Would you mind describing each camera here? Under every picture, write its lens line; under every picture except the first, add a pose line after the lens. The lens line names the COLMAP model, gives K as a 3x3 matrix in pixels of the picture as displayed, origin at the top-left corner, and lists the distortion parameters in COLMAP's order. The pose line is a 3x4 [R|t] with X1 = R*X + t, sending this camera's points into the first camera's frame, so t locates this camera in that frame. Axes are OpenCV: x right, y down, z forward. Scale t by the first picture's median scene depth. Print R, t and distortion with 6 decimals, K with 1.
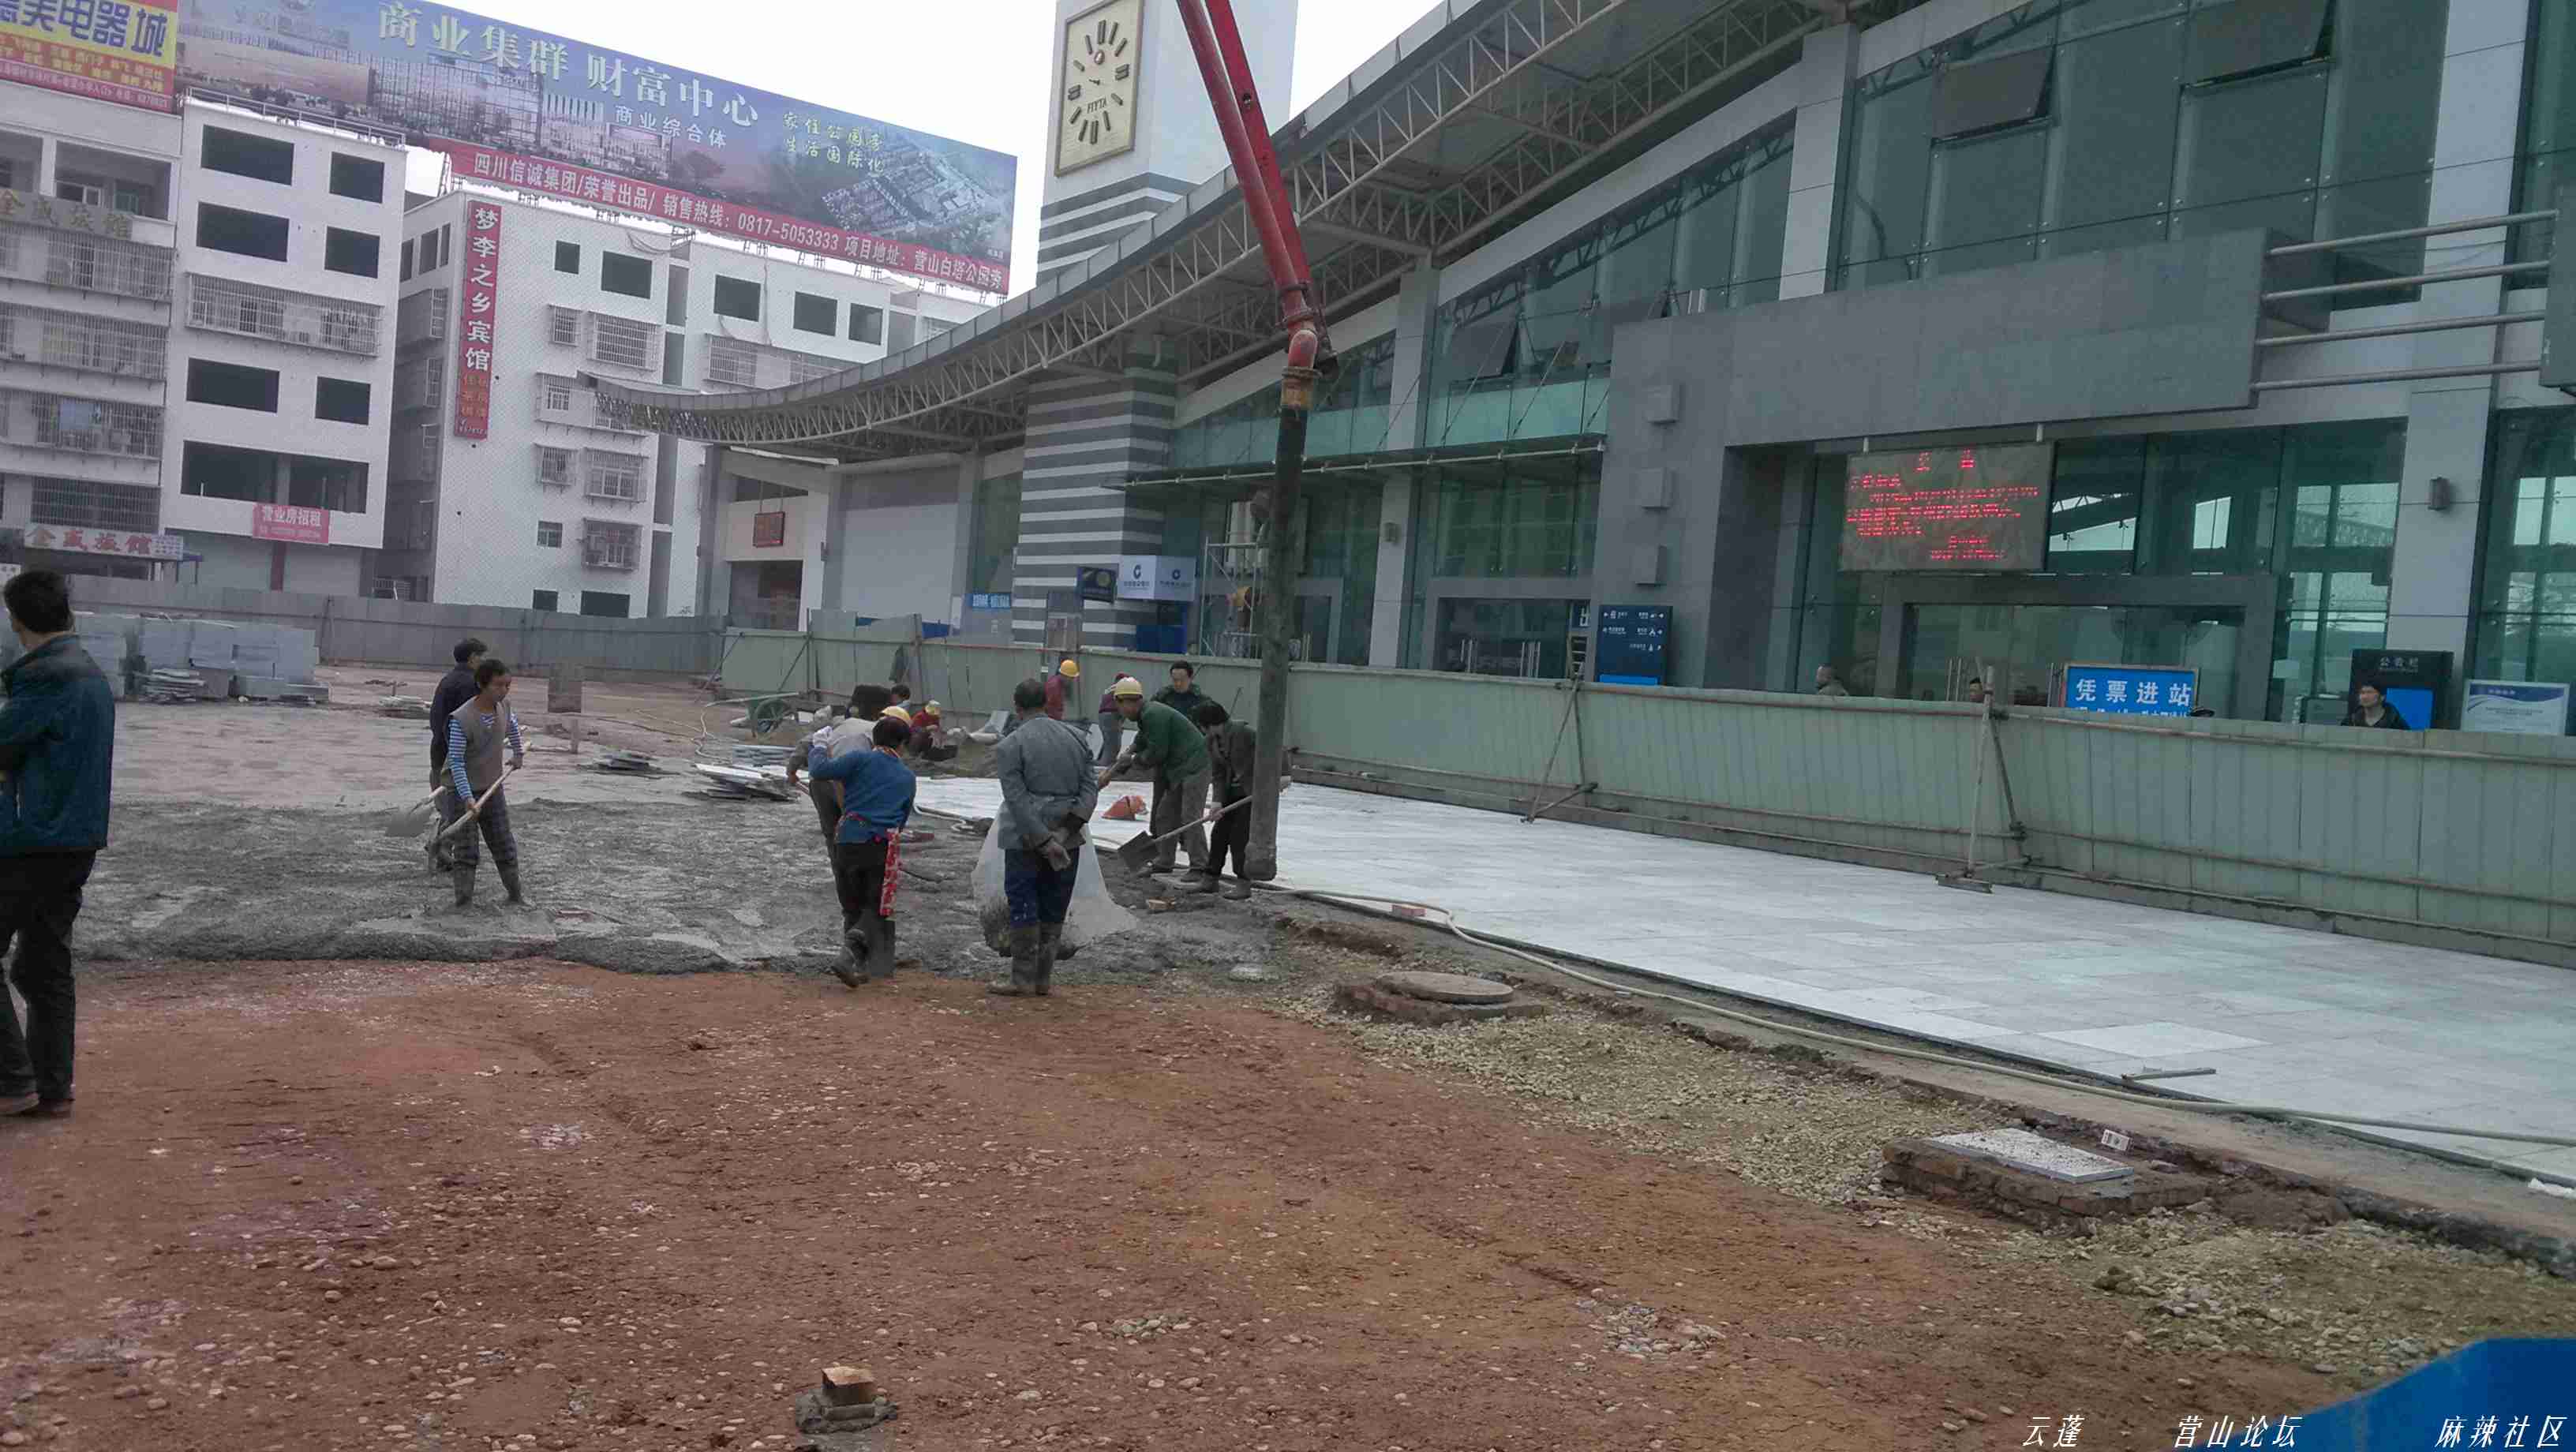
lens RADIAL K [[2013.6, 0, 1288.0], [0, 2013.6, 726.0], [0, 0, 1]] dist [0.124134, -0.177208]
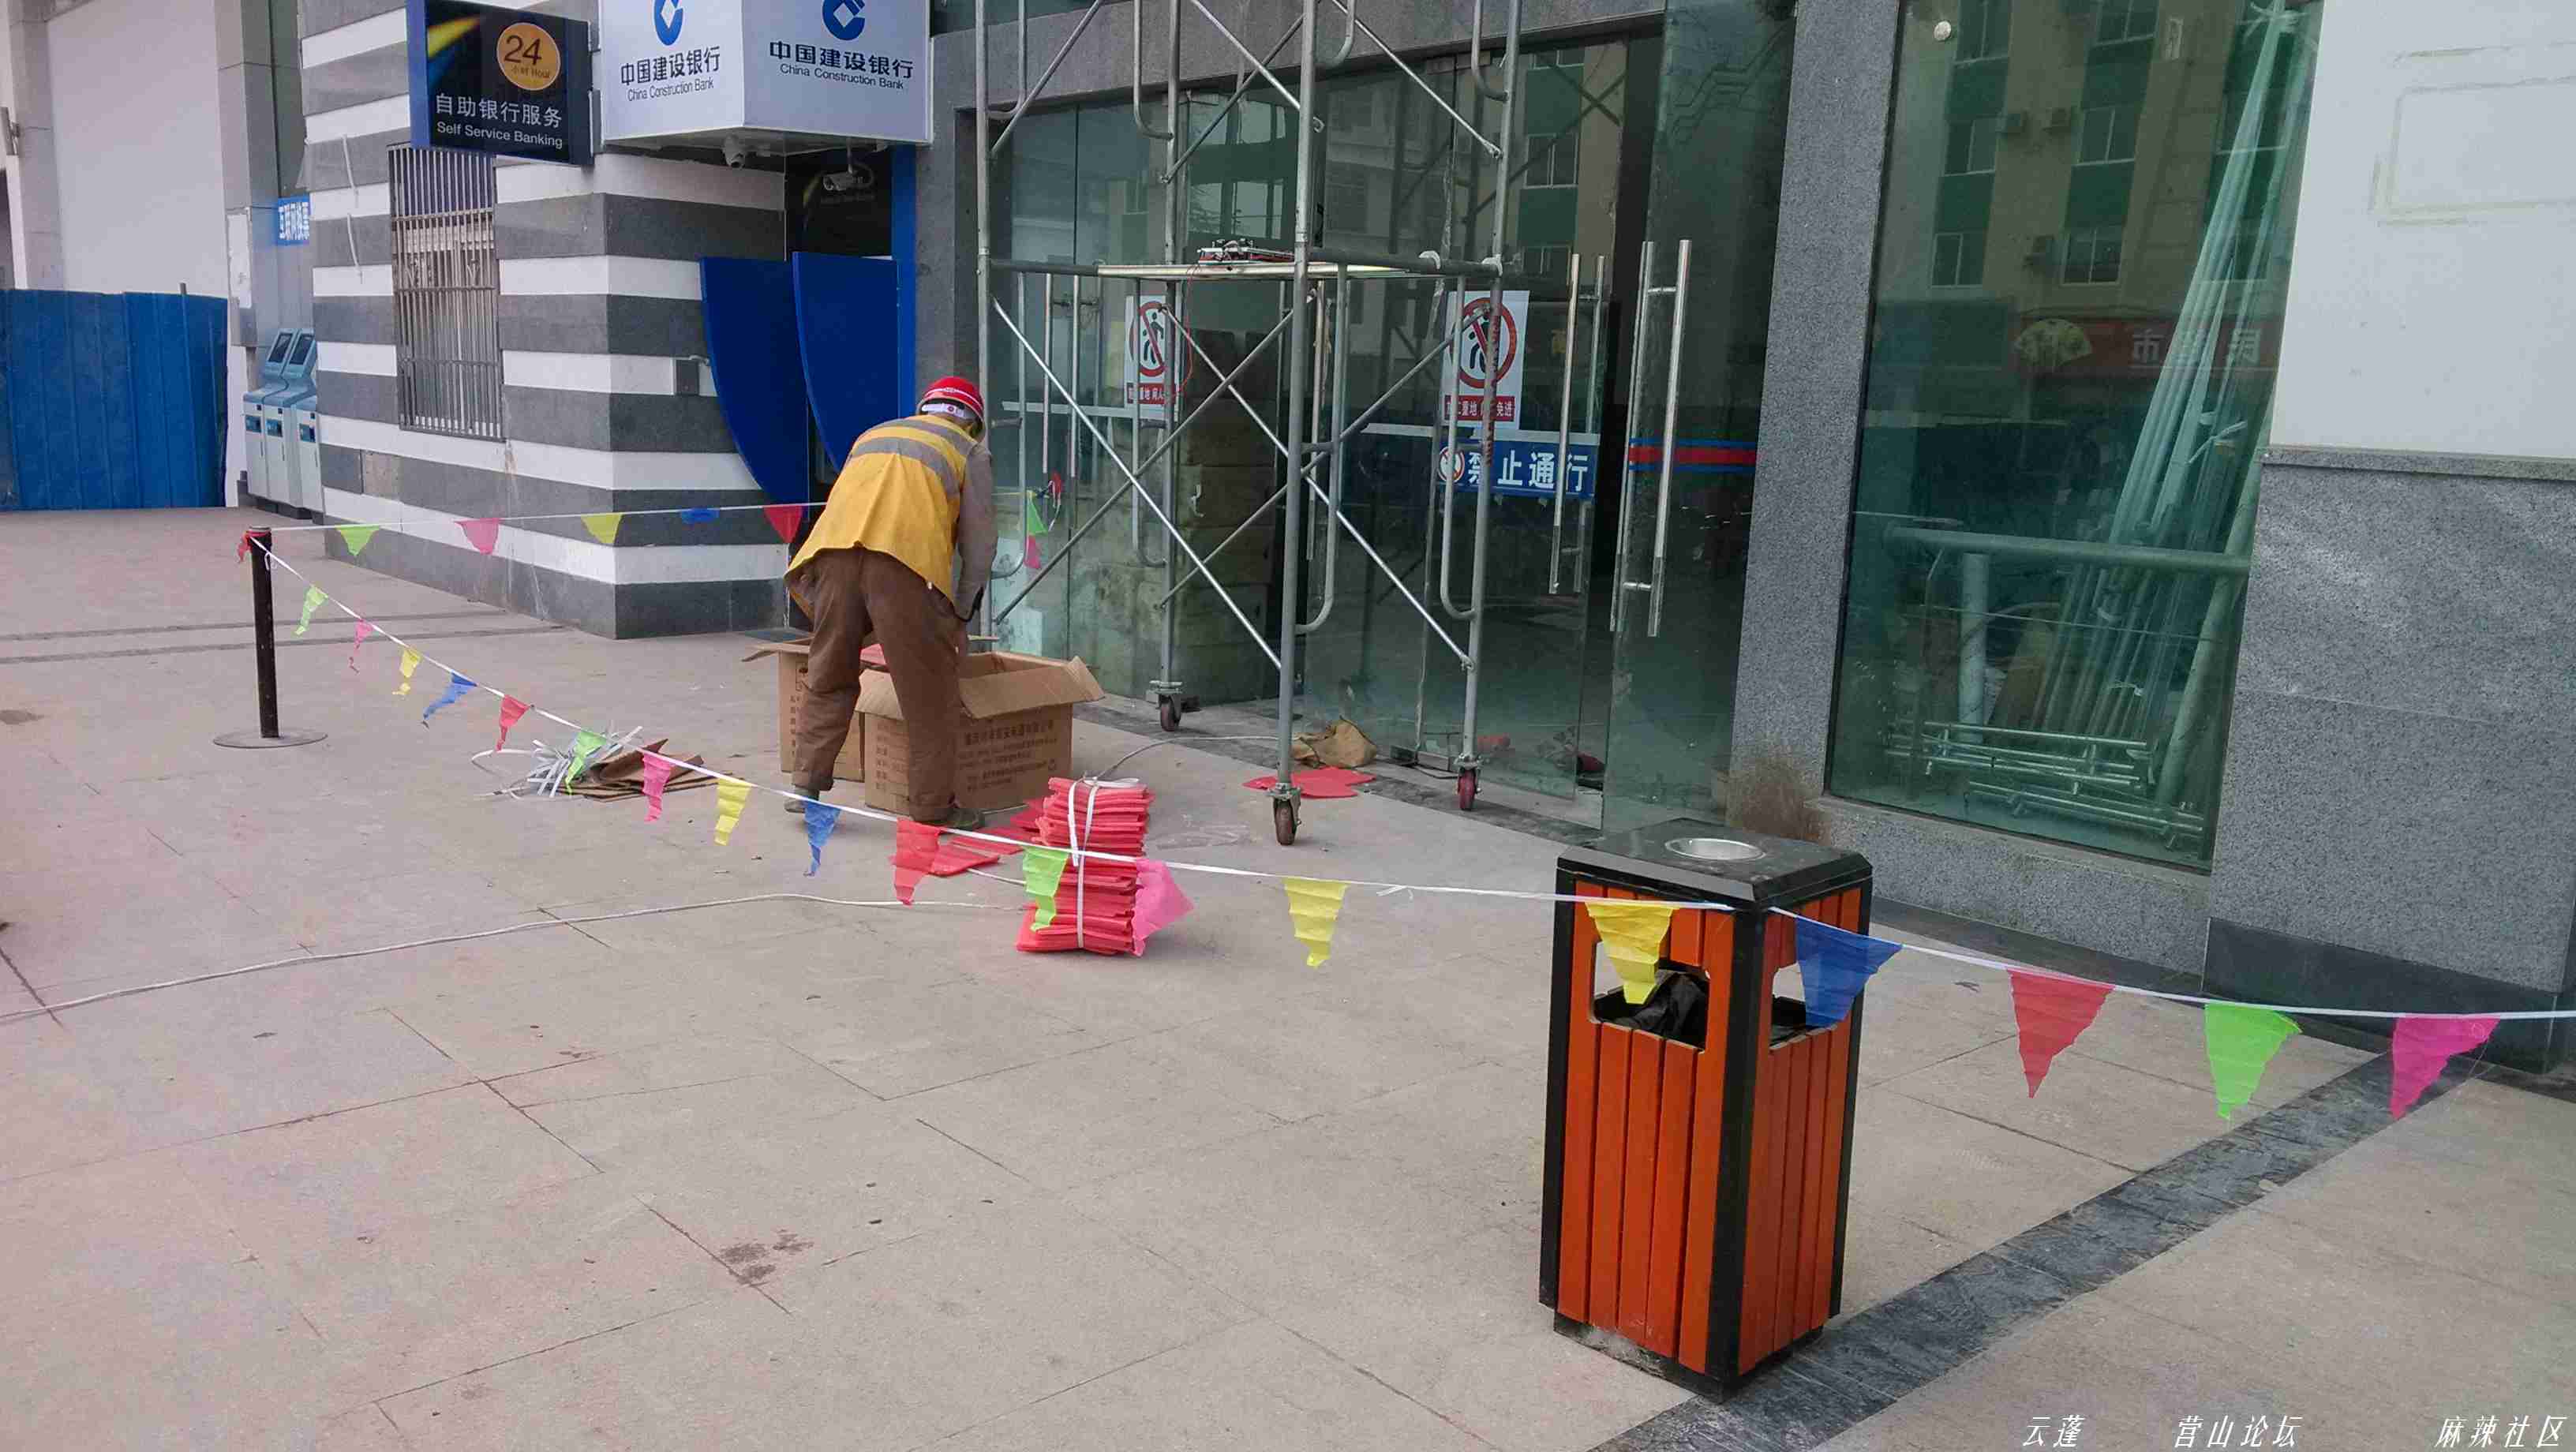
lens RADIAL K [[1981.2, 0, 1272.4], [0, 1981.2, 736.9], [0, 0, 1]] dist [0.134677, -0.210116]
pose [[0.992799, -0.061835, 0.102600, -0.017927], [0.044084, 0.984964, 0.167043, -0.015684], [-0.111386, -0.161317, 0.980597, 0.380366]]
